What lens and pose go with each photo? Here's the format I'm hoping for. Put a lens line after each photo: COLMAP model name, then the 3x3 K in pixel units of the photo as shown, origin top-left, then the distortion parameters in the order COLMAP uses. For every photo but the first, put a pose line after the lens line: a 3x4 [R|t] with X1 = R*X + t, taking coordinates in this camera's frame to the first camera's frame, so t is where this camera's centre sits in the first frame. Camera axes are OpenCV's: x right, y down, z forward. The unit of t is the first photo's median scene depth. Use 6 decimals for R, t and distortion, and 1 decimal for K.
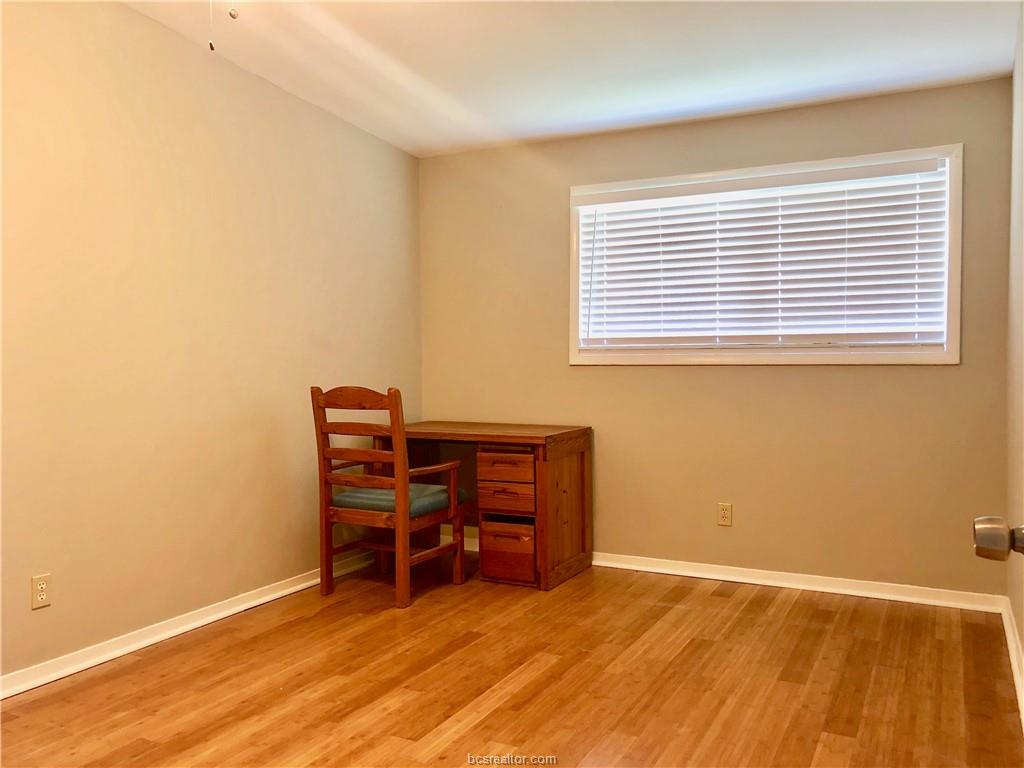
lens RADIAL K [[824.9, 0, 512.3], [0, 824.9, 372.3], [0, 0, 1]] dist [0.021161, -0.002543]
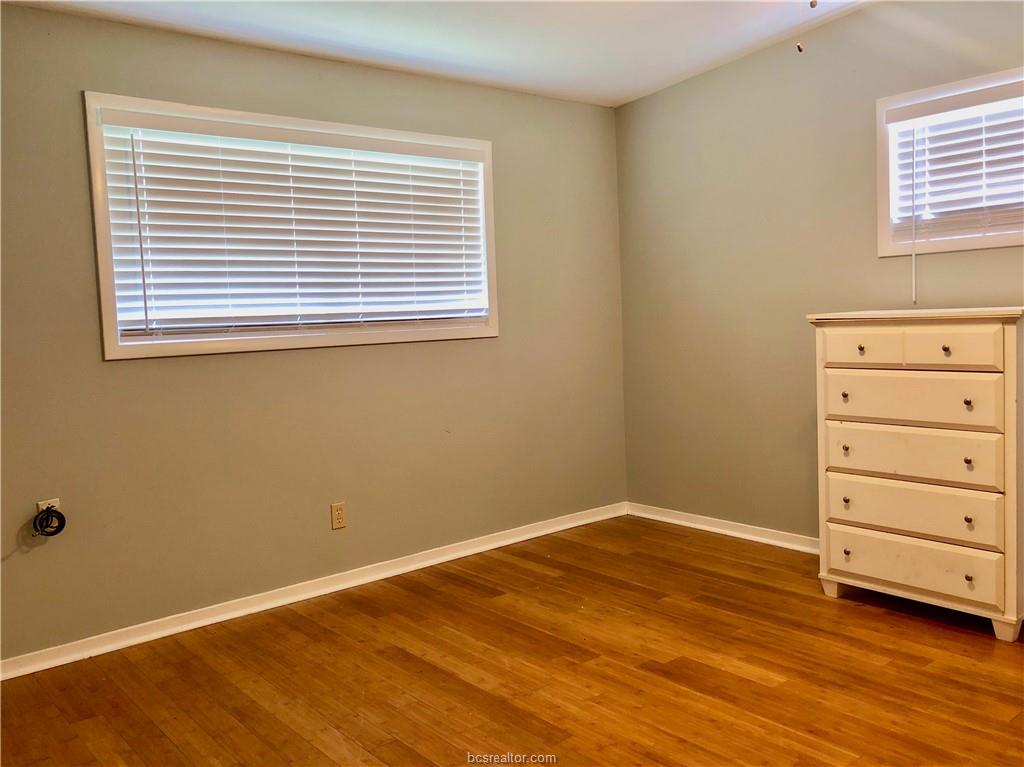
lens RADIAL K [[824.9, 0, 512.3], [0, 824.9, 371.8], [0, 0, 1]] dist [0.021161, -0.002543]
pose [[0.421772, -0.071199, 0.903902, -0.444683], [0.058822, 0.996961, 0.051082, -0.016017], [-0.904792, 0.031624, 0.424679, 0.460000]]
